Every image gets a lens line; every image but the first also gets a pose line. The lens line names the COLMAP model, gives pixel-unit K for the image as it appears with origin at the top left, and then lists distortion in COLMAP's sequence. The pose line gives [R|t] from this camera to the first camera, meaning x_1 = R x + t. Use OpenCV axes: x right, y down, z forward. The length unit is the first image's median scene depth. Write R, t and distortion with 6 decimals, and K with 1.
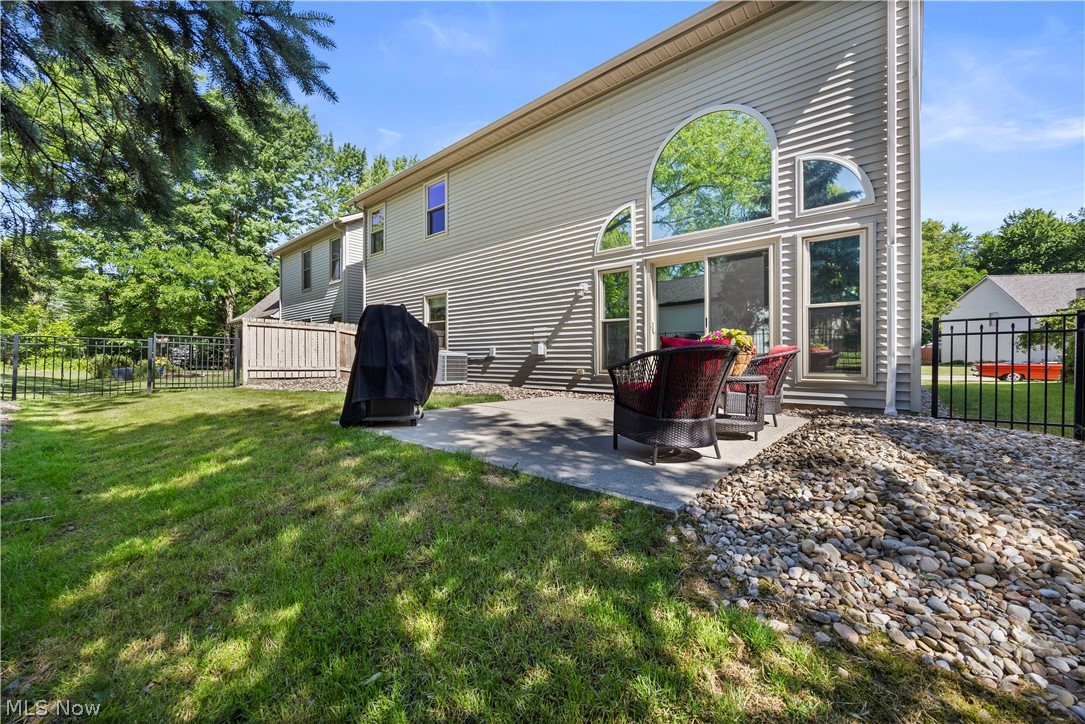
lens RADIAL K [[422.0, 0, 545.0], [0, 422.0, 361.5], [0, 0, 1]] dist [0.000889, 0.000192]
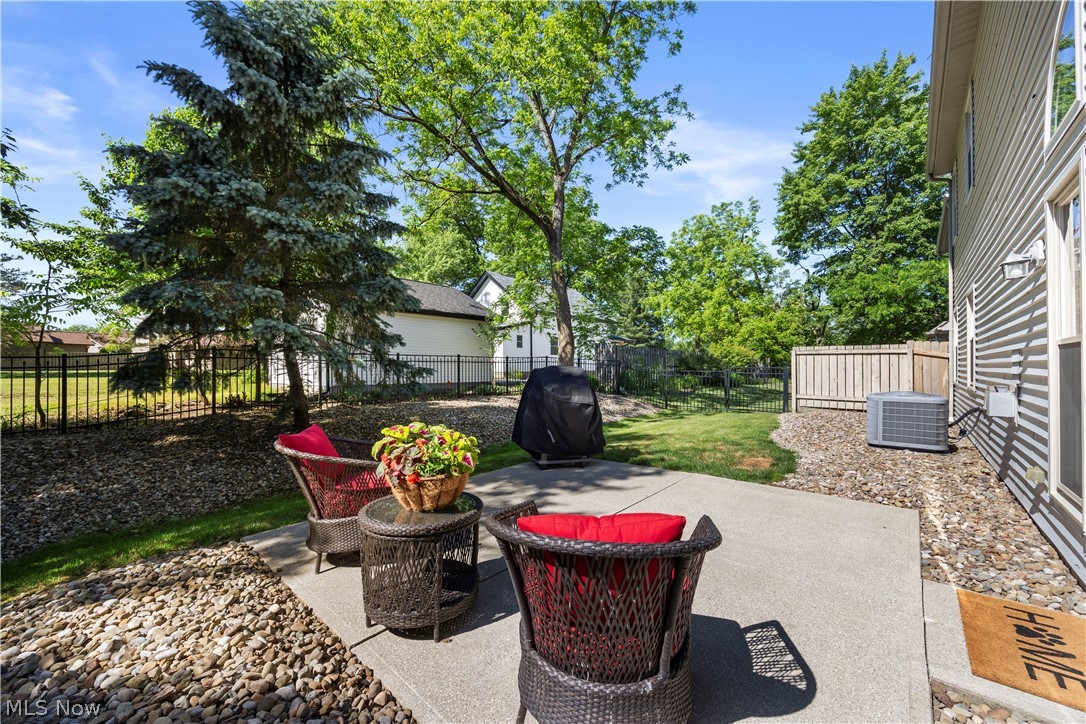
lens RADIAL K [[422.4, 0, 541.0], [0, 422.4, 368.3], [0, 0, 1]] dist [0.000889, 0.000192]
pose [[-0.025064, 0.002761, -0.999682, 0.325170], [-0.002911, 0.999992, 0.002835, -0.050011], [0.999682, 0.002981, -0.025055, 0.377745]]
